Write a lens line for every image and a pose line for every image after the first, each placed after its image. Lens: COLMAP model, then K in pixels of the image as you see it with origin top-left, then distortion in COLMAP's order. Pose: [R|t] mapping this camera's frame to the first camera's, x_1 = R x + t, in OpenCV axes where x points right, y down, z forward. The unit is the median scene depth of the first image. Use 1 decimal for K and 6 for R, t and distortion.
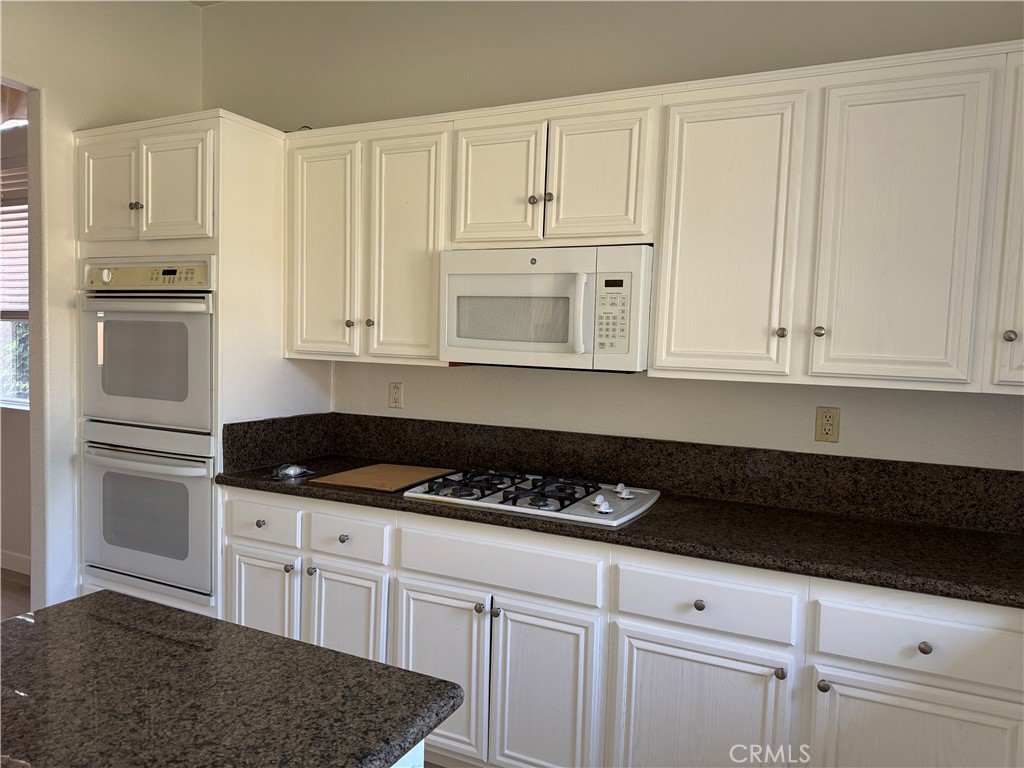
lens RADIAL K [[727.1, 0, 513.7], [0, 727.1, 393.3], [0, 0, 1]] dist [0.014368, -0.006909]
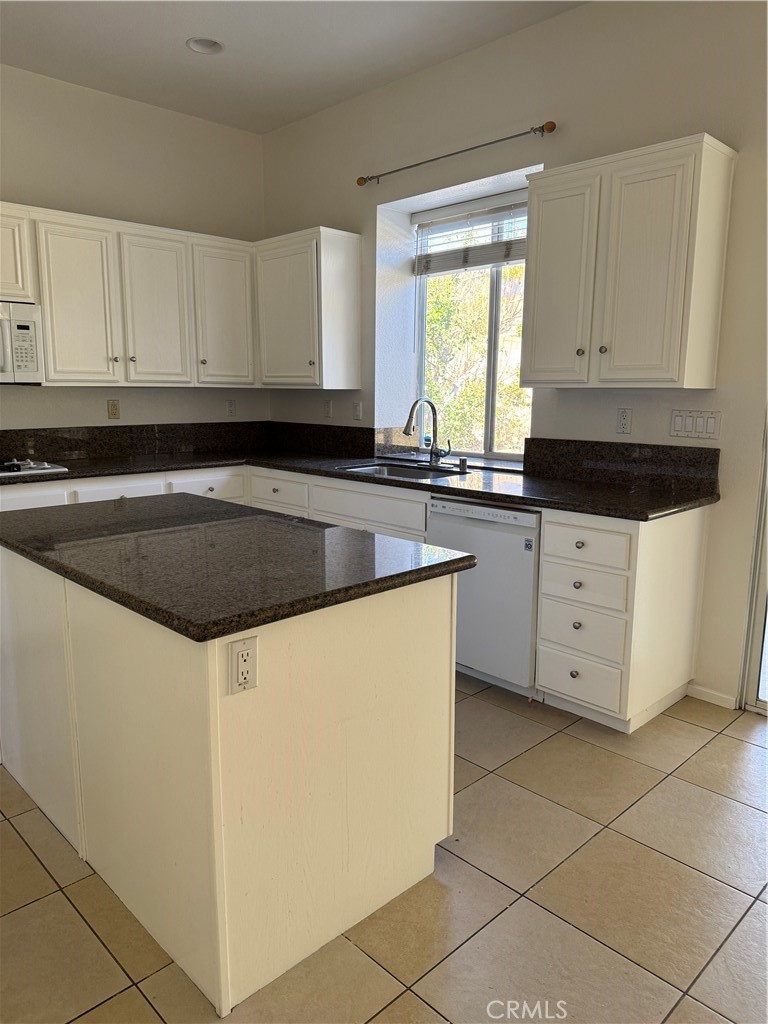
lens RADIAL K [[727.1, 0, 385.8], [0, 727.1, 509.9], [0, 0, 1]] dist [0.014368, -0.006909]
pose [[0.326572, -0.185265, 0.926838, -0.943627], [0.073631, 0.982608, 0.170469, 0.023760], [-0.942300, 0.012574, 0.334533, -0.236696]]
